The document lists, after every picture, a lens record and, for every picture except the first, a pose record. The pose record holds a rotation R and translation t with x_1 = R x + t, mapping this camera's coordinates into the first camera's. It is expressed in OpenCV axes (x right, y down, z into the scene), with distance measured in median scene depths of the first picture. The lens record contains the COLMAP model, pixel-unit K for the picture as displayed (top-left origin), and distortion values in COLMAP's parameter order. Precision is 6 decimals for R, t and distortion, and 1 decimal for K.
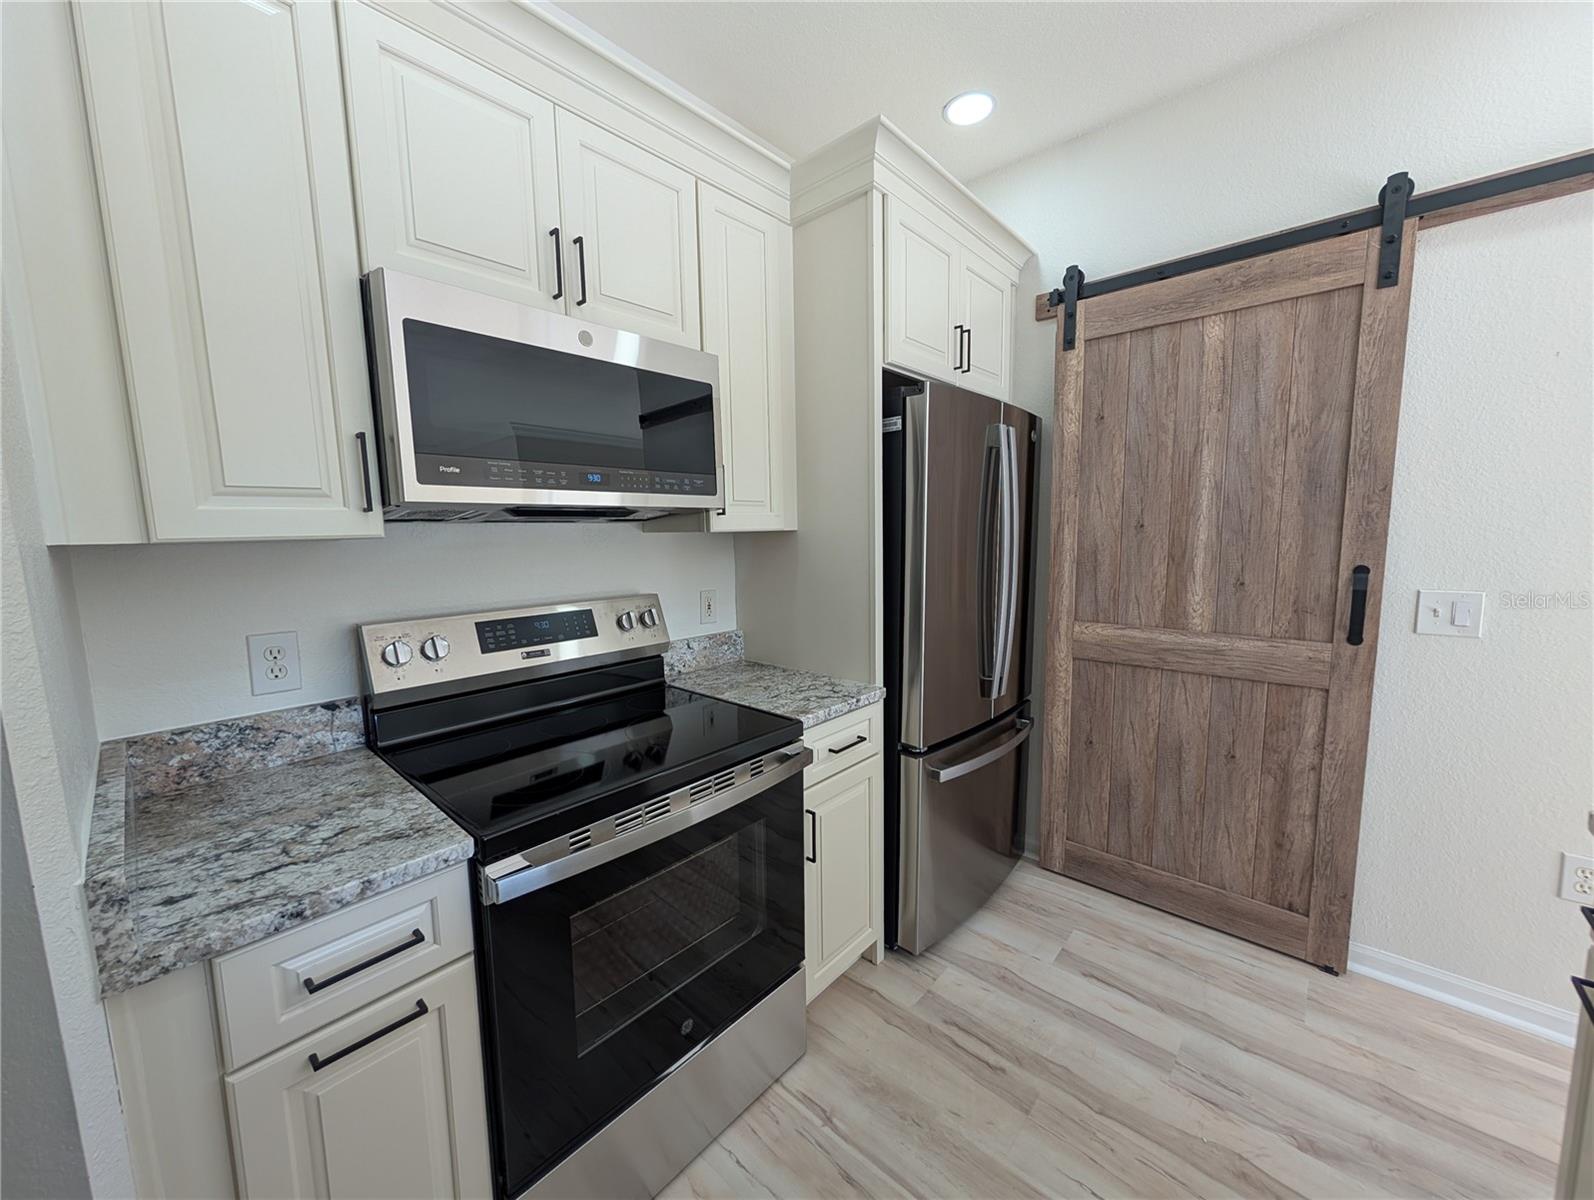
lens RADIAL K [[610.4, 0, 793.9], [0, 610.4, 598.6], [0, 0, 1]] dist [-0.001091, 0.000465]
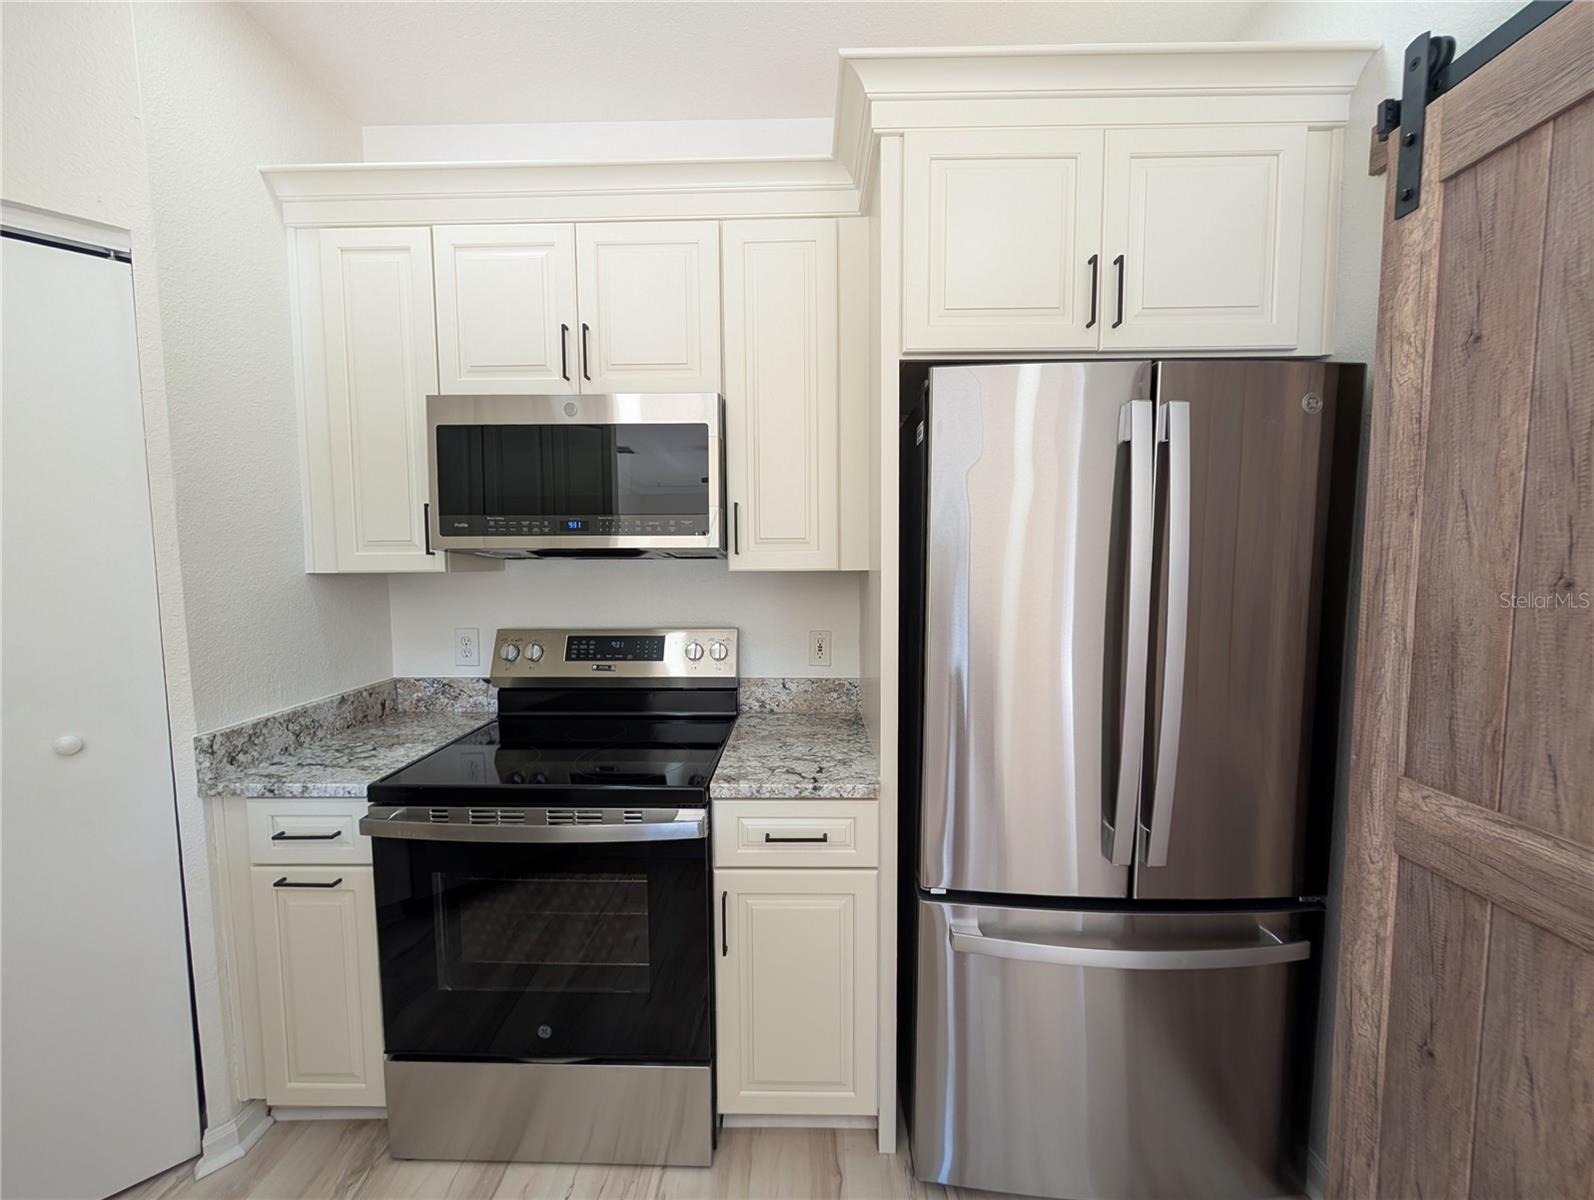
lens RADIAL K [[610.4, 0, 796.5], [0, 610.4, 599.0], [0, 0, 1]] dist [-0.001091, 0.000465]
pose [[0.655686, 0.066088, -0.752136, 0.864705], [-0.092253, 0.995710, 0.007067, -0.105584], [0.749377, 0.064753, 0.658970, 0.568204]]
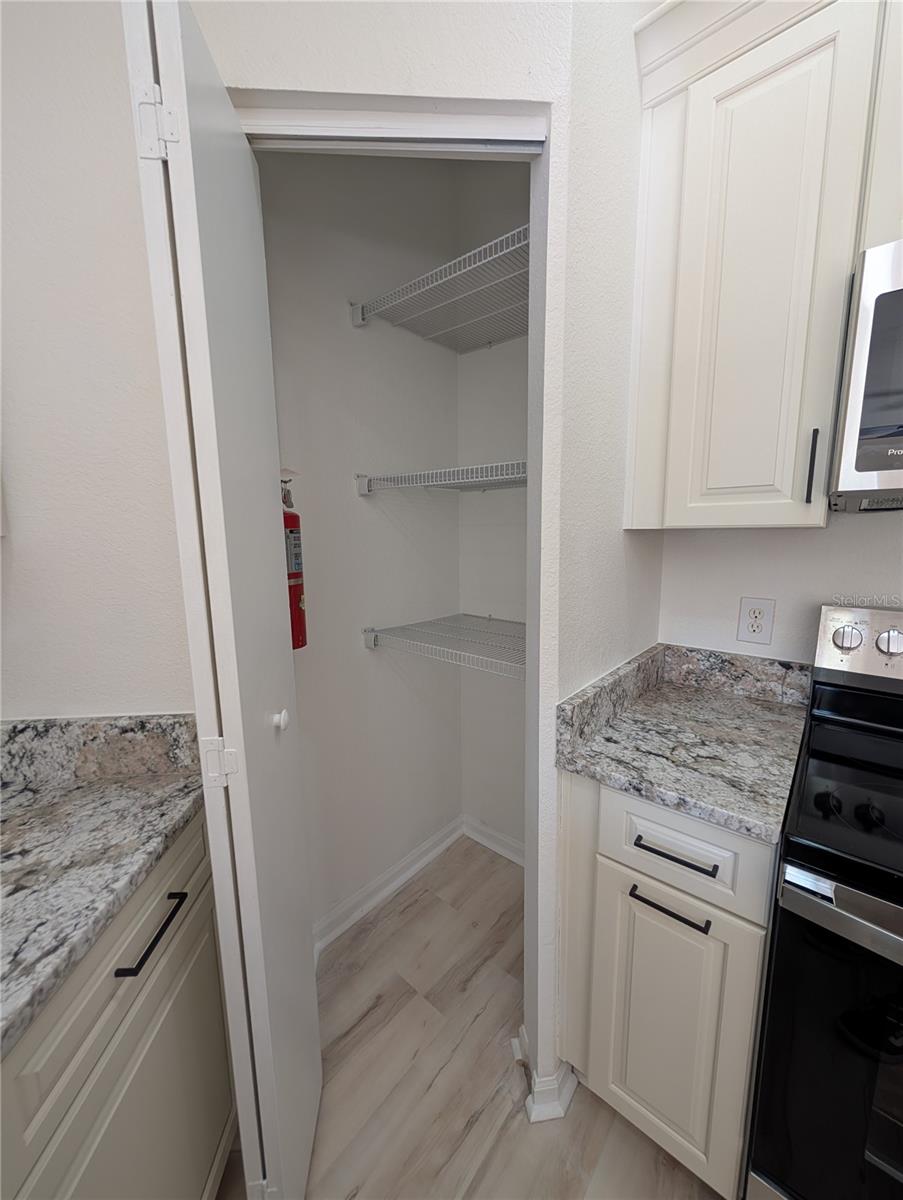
lens RADIAL K [[459.5, 0, 452.7], [0, 459.5, 599.1], [0, 0, 1]] dist [-0.001091, 0.000465]
pose [[0.029950, 0.167183, -0.985471, 0.102196], [-0.104473, 0.981037, 0.163255, -0.033567], [0.994077, 0.098066, 0.046848, 0.283710]]
